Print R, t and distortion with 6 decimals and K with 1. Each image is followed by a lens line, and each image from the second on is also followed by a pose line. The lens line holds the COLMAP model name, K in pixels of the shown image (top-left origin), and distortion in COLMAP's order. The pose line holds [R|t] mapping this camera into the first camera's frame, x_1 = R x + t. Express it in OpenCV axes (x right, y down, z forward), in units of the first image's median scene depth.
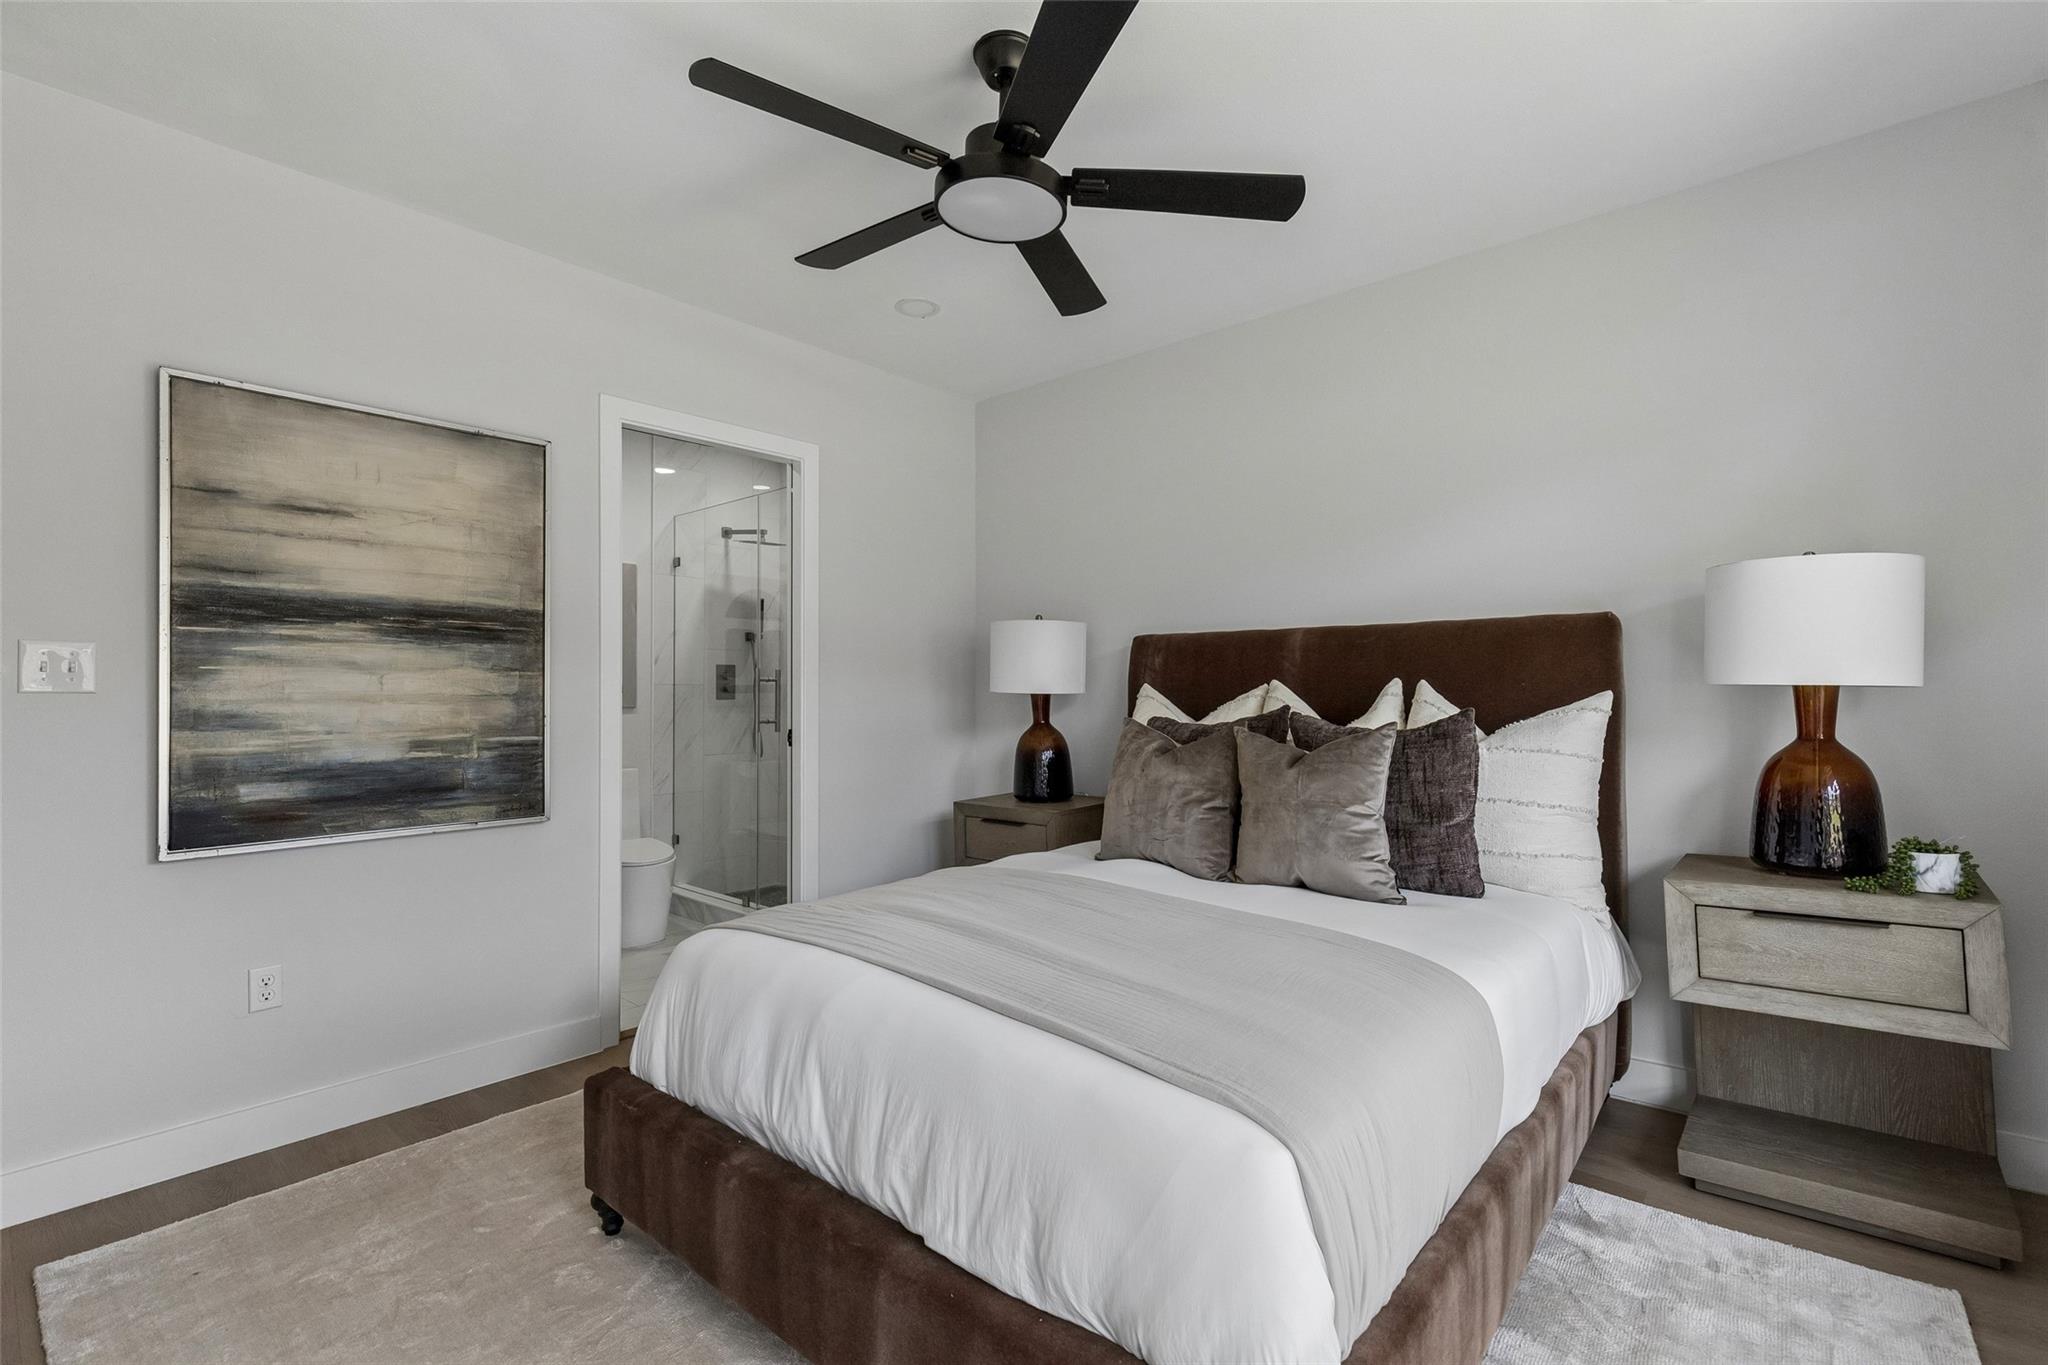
lens RADIAL K [[911.1, 0, 1028.9], [0, 911.1, 687.5], [0, 0, 1]] dist [0.001912, 0.000382]
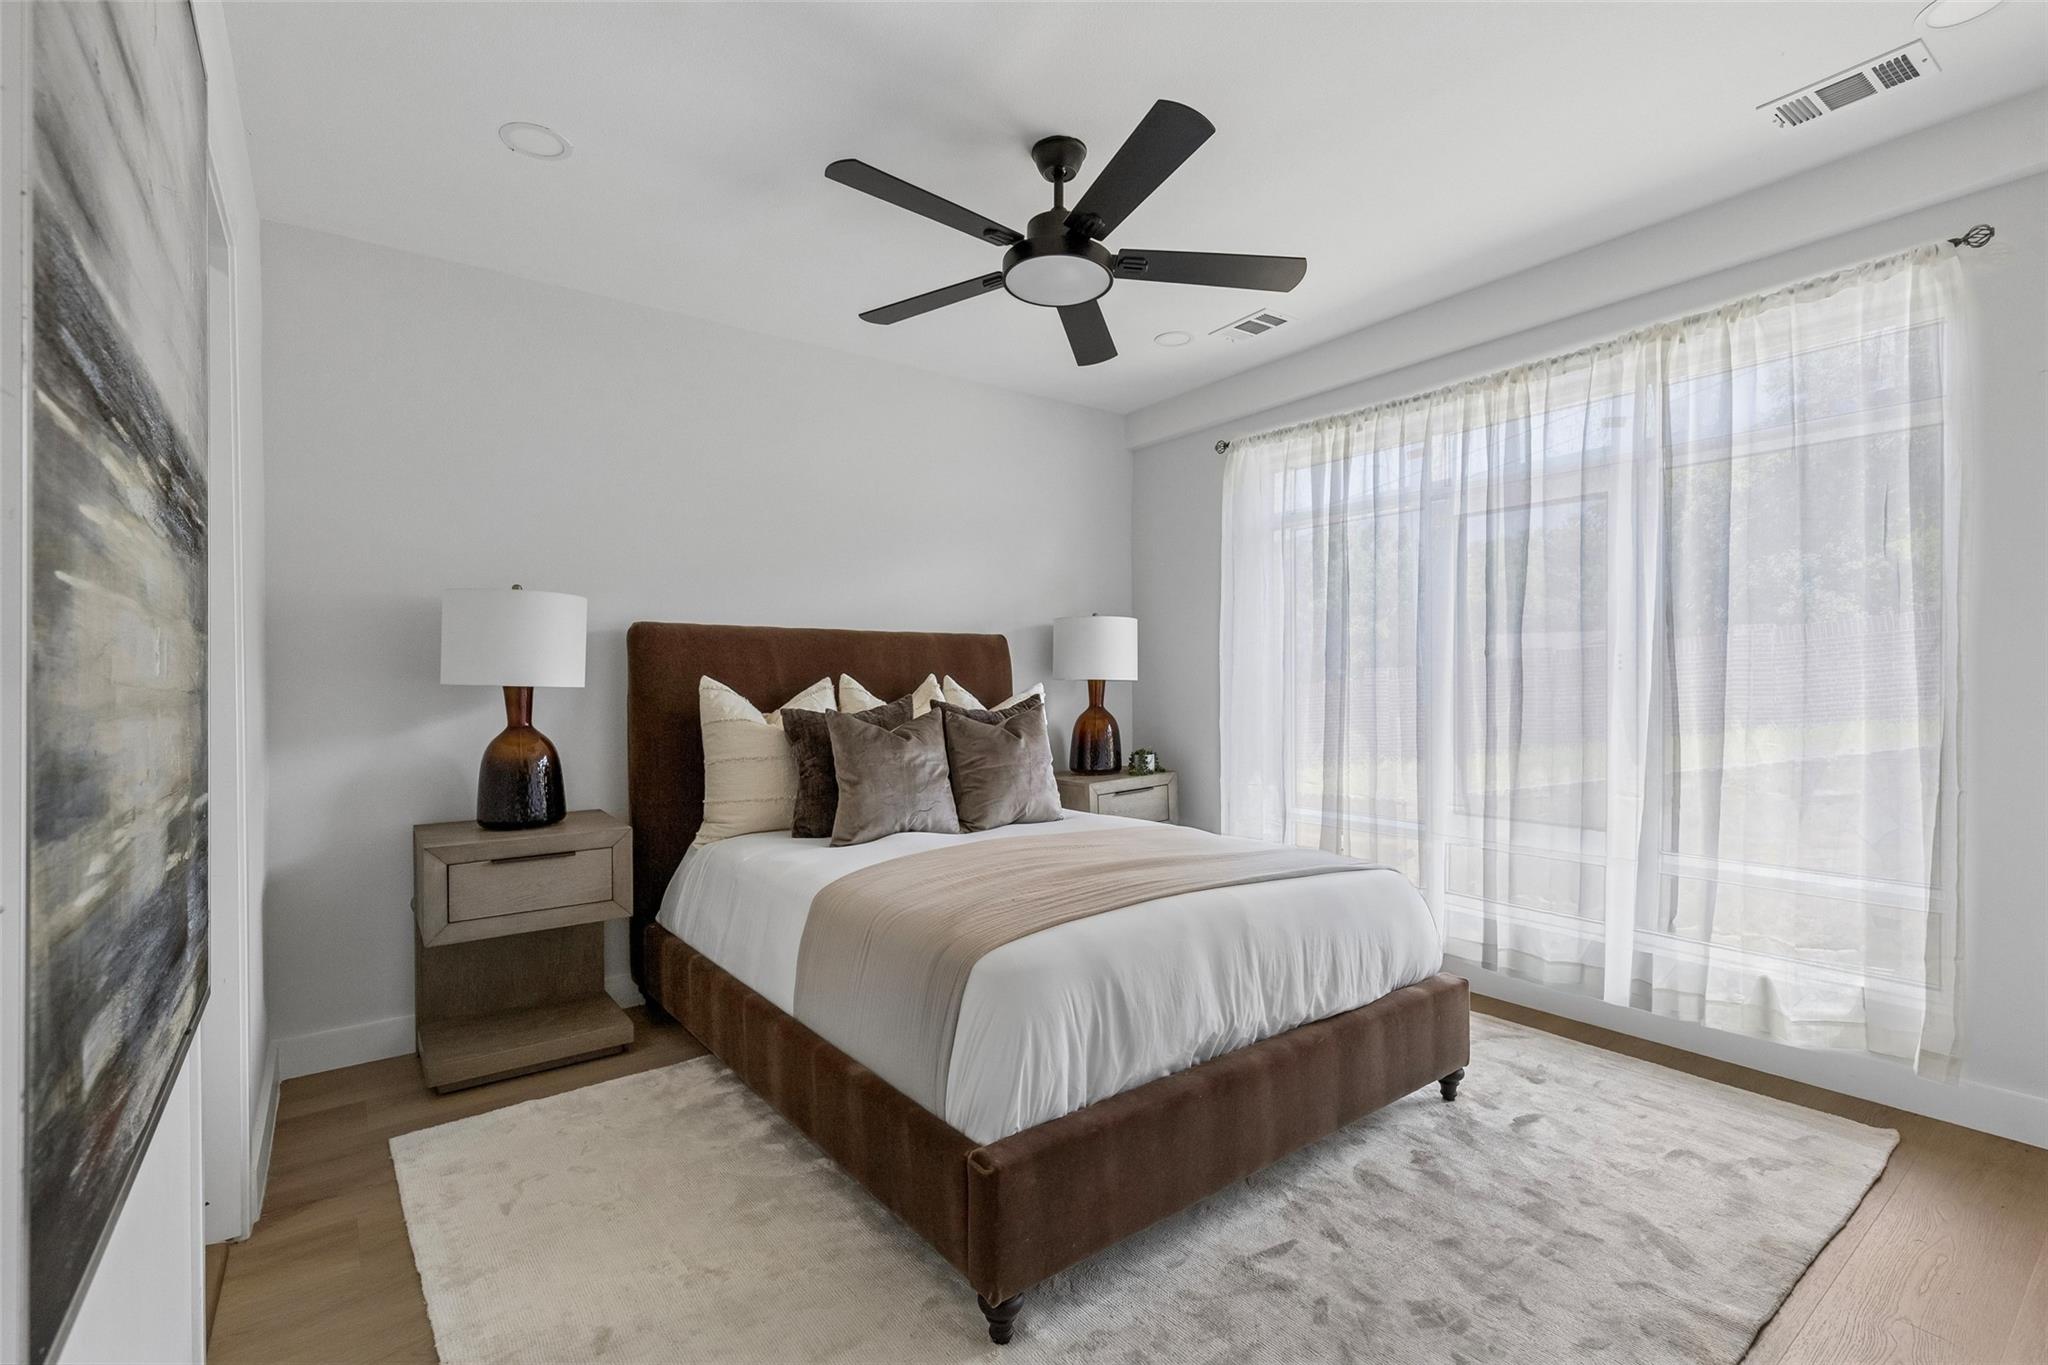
lens RADIAL K [[911.1, 0, 1028.9], [0, 911.1, 687.5], [0, 0, 1]] dist [0.001912, 0.000382]
pose [[0.203193, 0.001668, 0.979137, -0.884541], [0.001385, 0.999997, -0.001991, 0.015509], [-0.979138, 0.001761, 0.203190, 0.591402]]
